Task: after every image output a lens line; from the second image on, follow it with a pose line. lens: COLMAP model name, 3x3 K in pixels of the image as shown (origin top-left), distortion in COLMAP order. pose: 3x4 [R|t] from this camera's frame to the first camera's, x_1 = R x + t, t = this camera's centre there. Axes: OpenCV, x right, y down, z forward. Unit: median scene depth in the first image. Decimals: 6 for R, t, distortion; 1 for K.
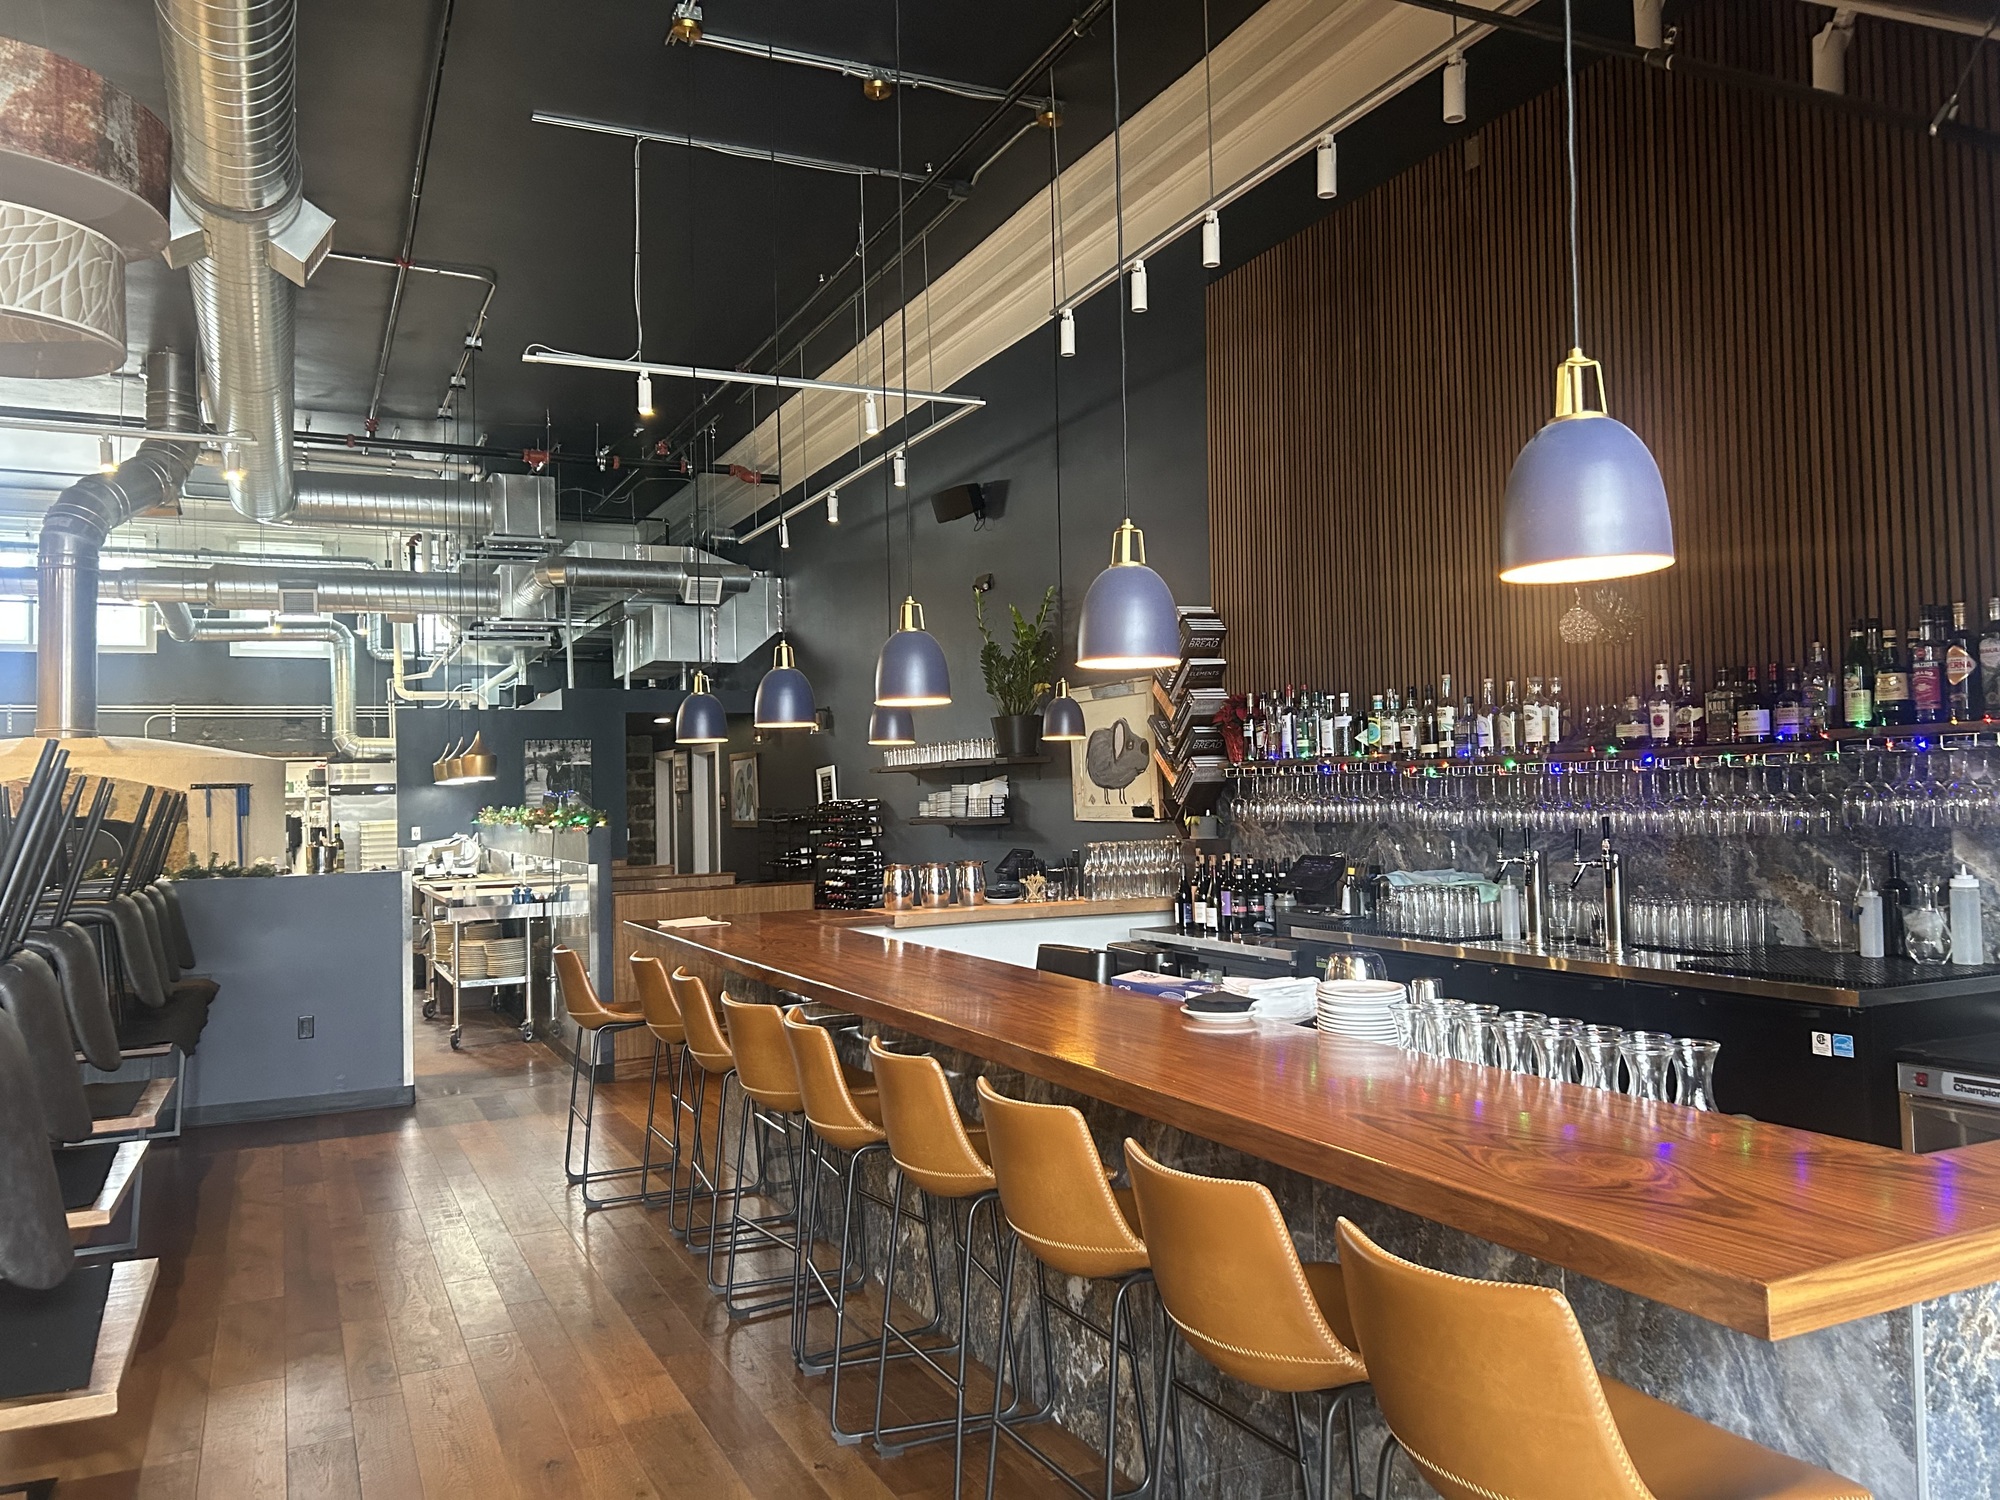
lens RADIAL K [[1492.5, 0, 987.2], [0, 1492.5, 741.4], [0, 0, 1]] dist [0.052243, -0.054575]
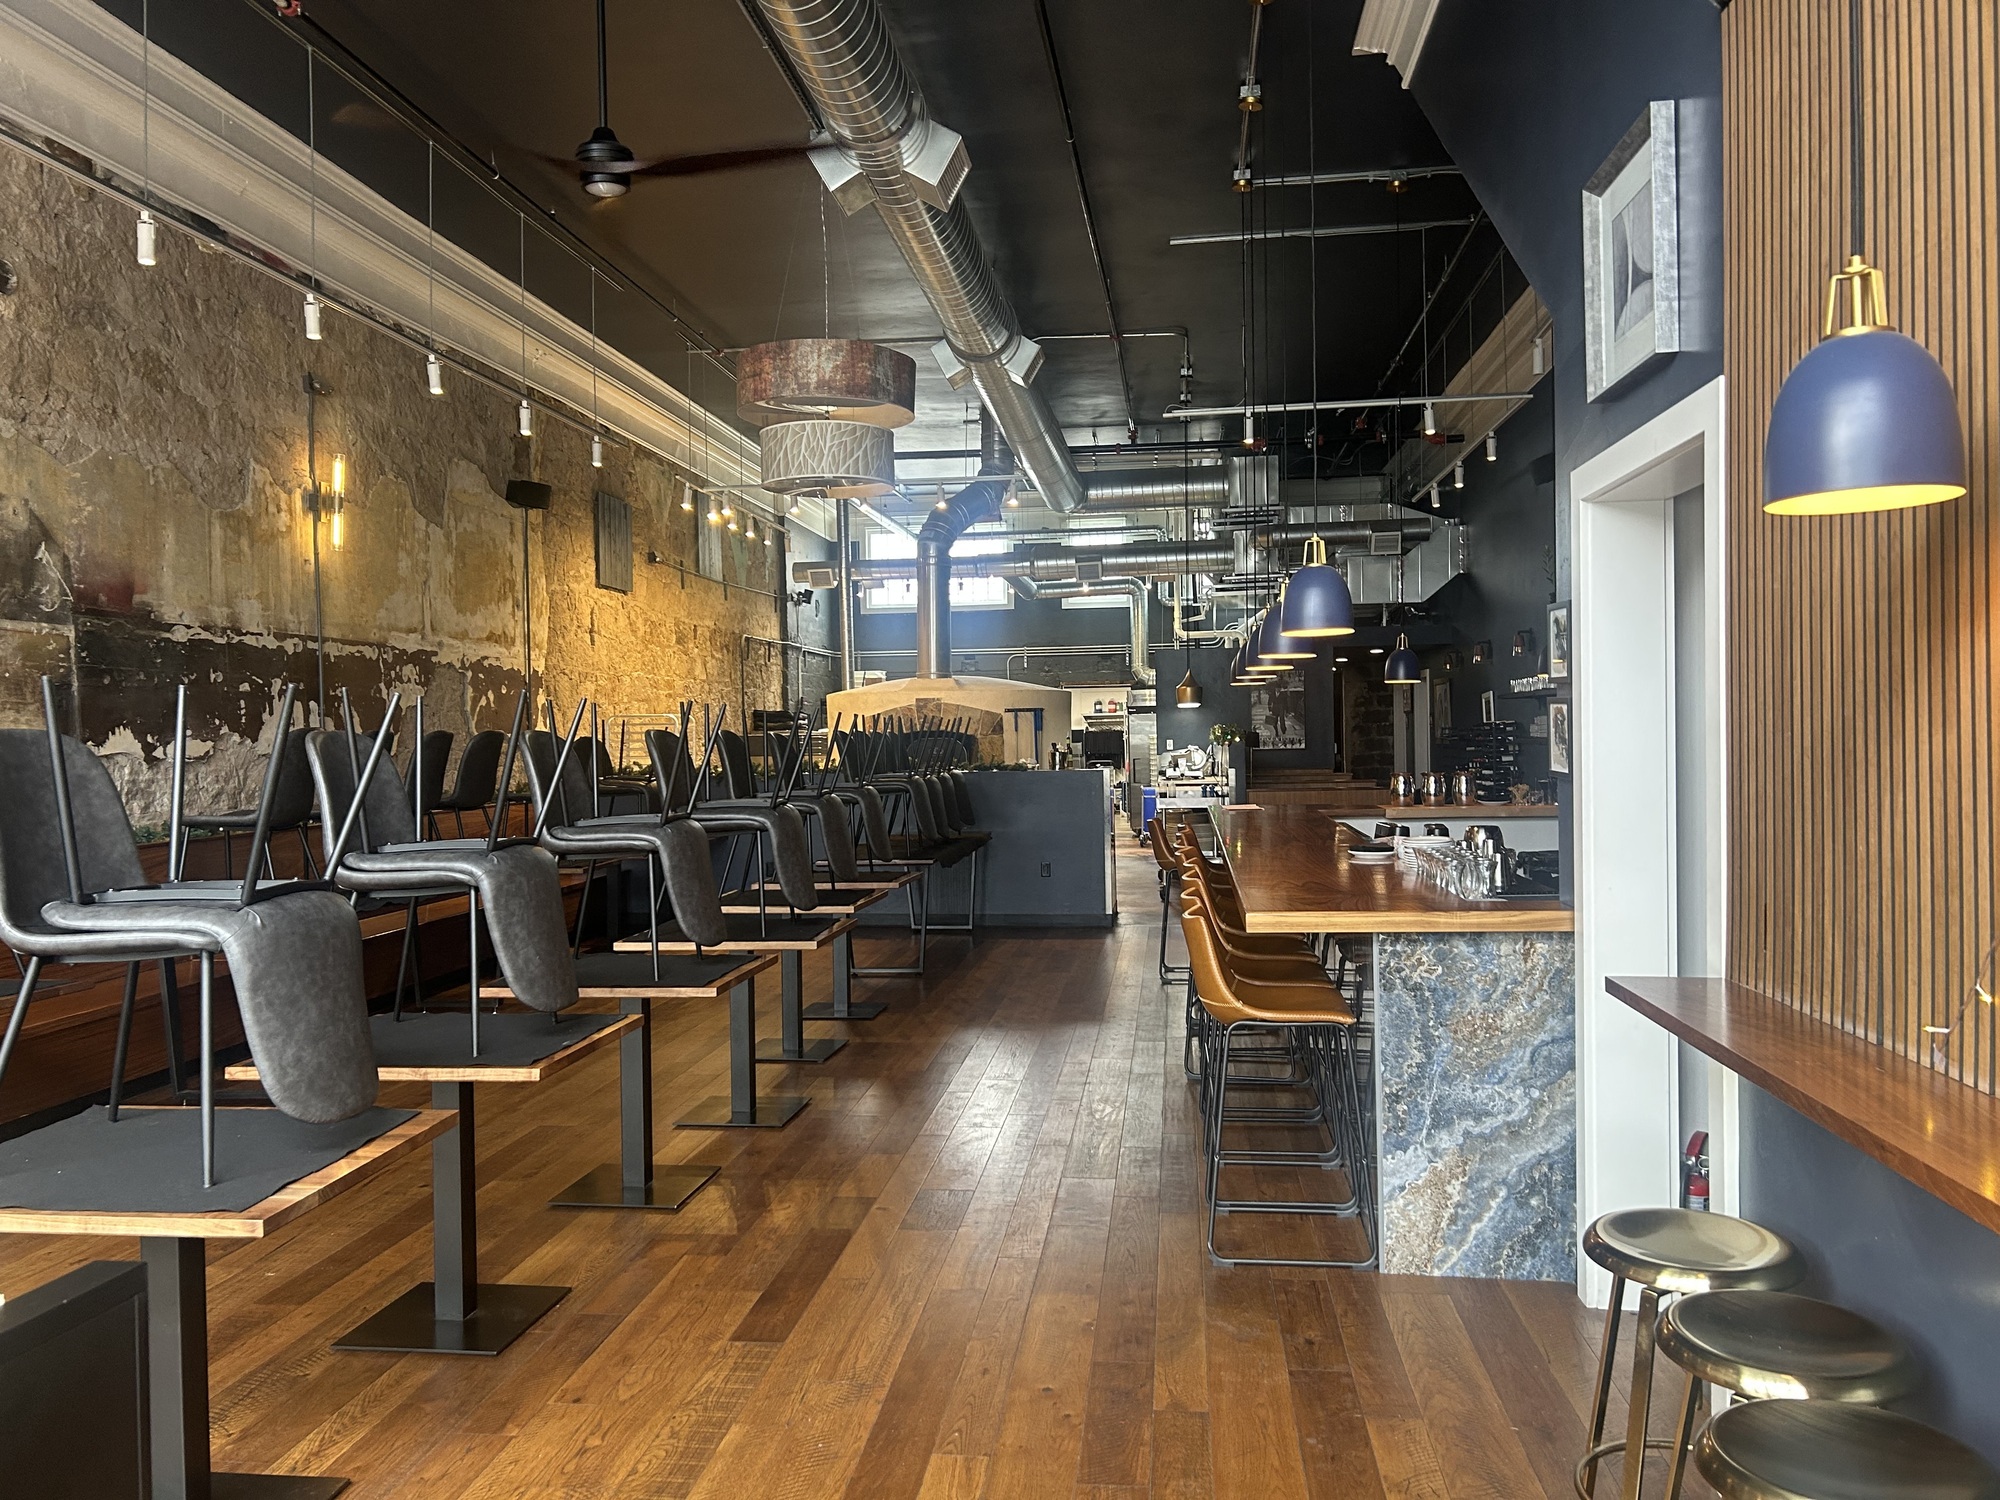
lens RADIAL K [[1492.5, 0, 987.2], [0, 1492.5, 741.4], [0, 0, 1]] dist [0.052243, -0.054575]
pose [[0.843341, 0.012867, -0.537225, 0.311708], [0.017829, 0.998493, 0.051903, -0.020077], [0.537083, -0.053350, 0.841841, -0.302516]]
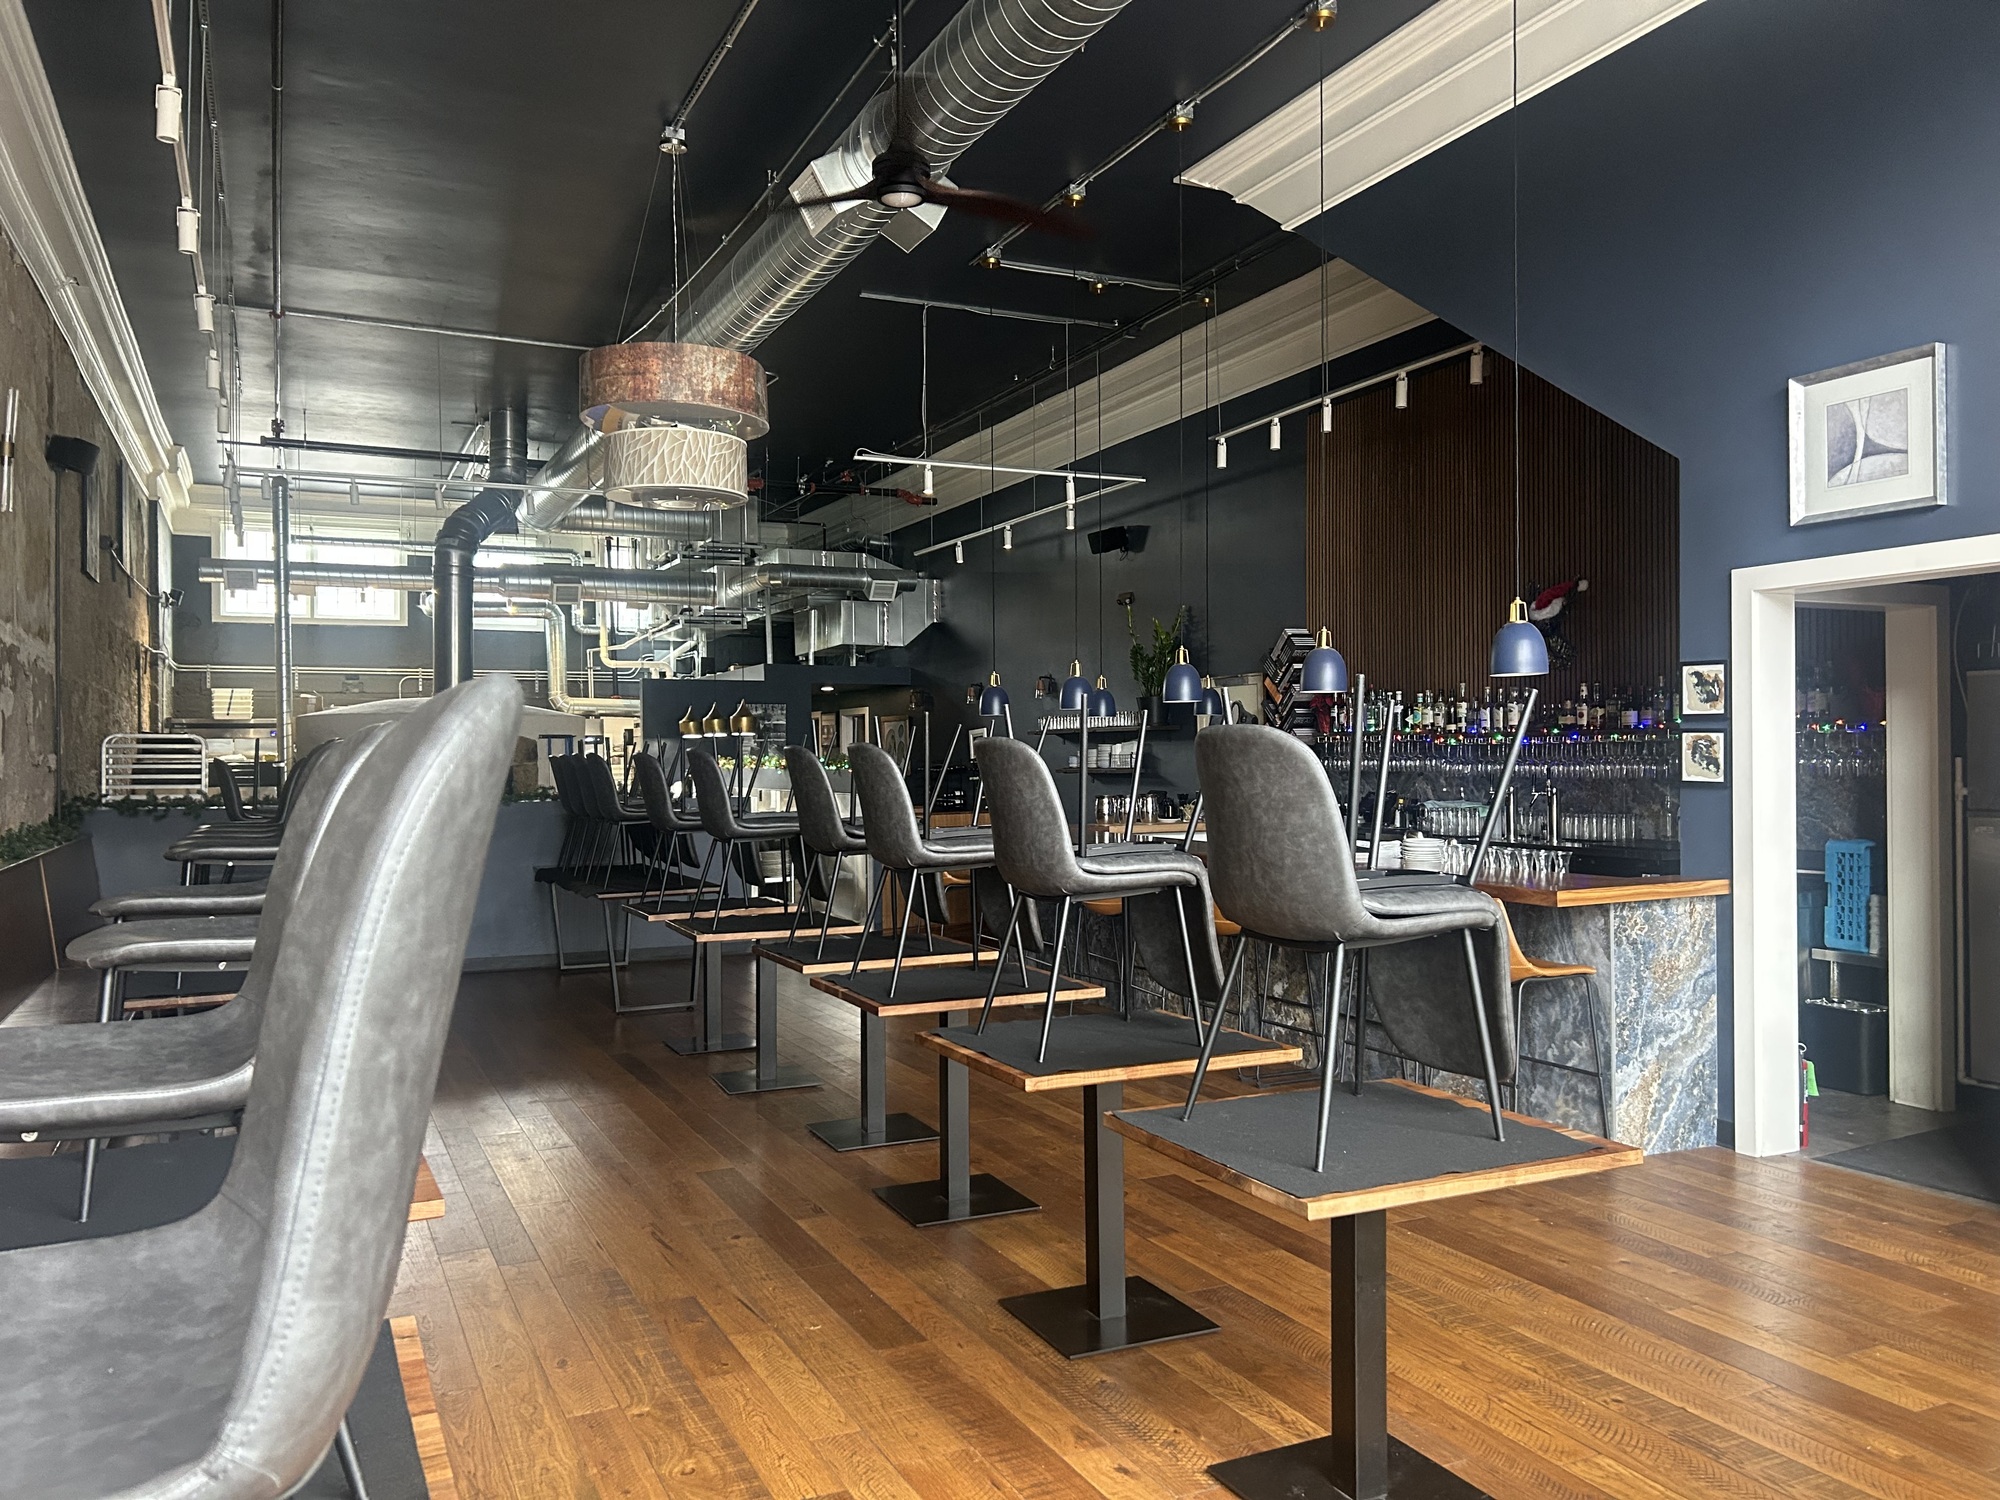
lens RADIAL K [[1494.6, 0, 1000.0], [0, 1494.6, 750.0], [0, 0, 1]] dist [0.059039, -0.057865]
pose [[0.999866, 0.015182, 0.006198, -0.160704], [-0.015380, 0.999324, 0.033389, -0.013314], [-0.005687, -0.033480, 0.999423, -0.494122]]
